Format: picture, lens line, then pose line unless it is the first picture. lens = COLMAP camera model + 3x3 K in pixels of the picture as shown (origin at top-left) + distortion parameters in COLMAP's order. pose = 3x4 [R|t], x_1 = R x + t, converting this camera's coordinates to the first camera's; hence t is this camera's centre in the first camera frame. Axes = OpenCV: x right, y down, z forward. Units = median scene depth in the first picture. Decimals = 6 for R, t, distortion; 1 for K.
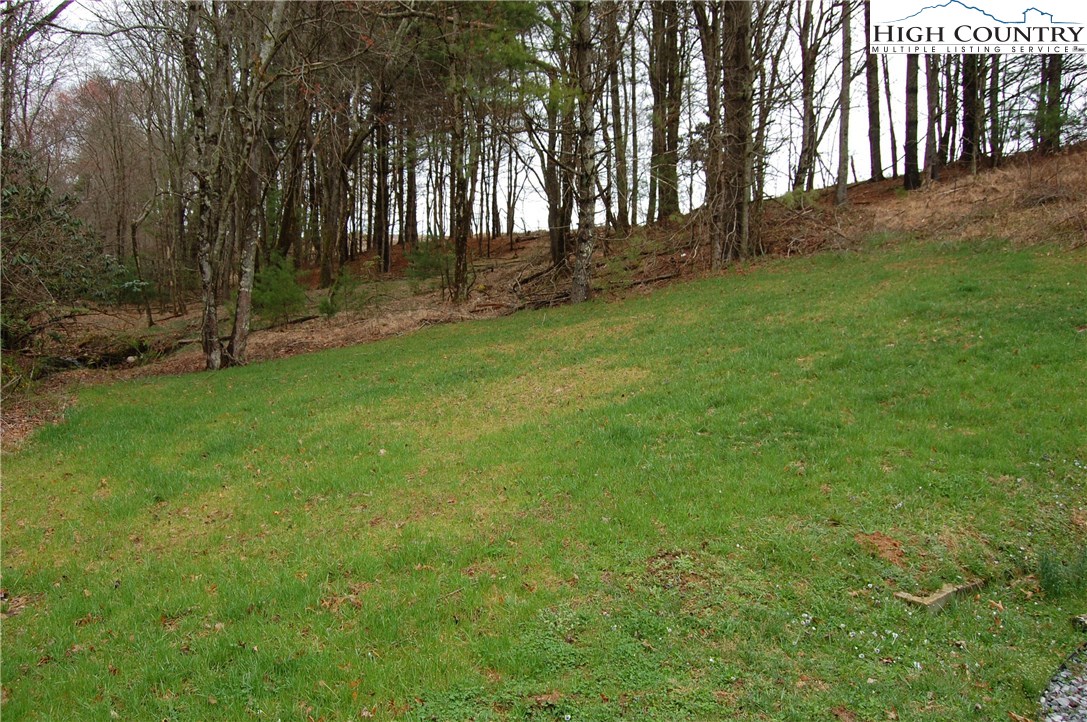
lens RADIAL K [[847.0, 0, 543.5], [0, 847.0, 361.0], [0, 0, 1]] dist [-0.099258, 0.043004]
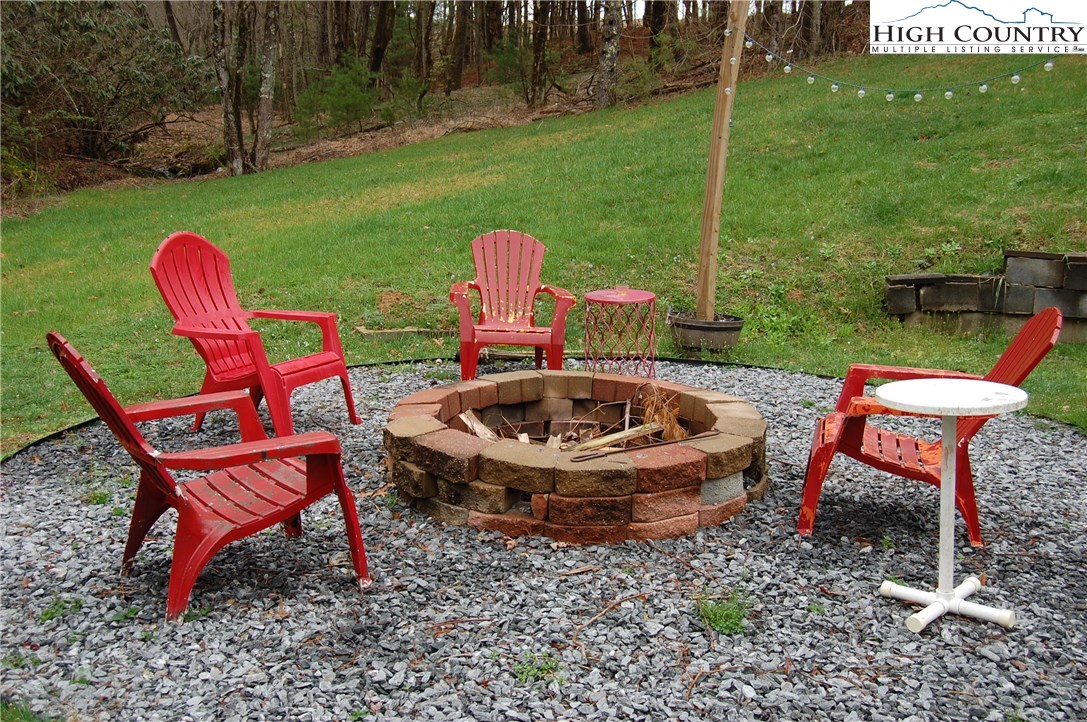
lens RADIAL K [[1080.8, 0, 543.5], [0, 1080.8, 361.0], [0, 0, 1]] dist [-0.057152, -0.004597]
pose [[0.966257, 0.058661, -0.250811, 0.289345], [-0.017190, 0.986237, 0.164440, 0.008279], [0.257006, -0.154580, 0.953967, -0.161968]]
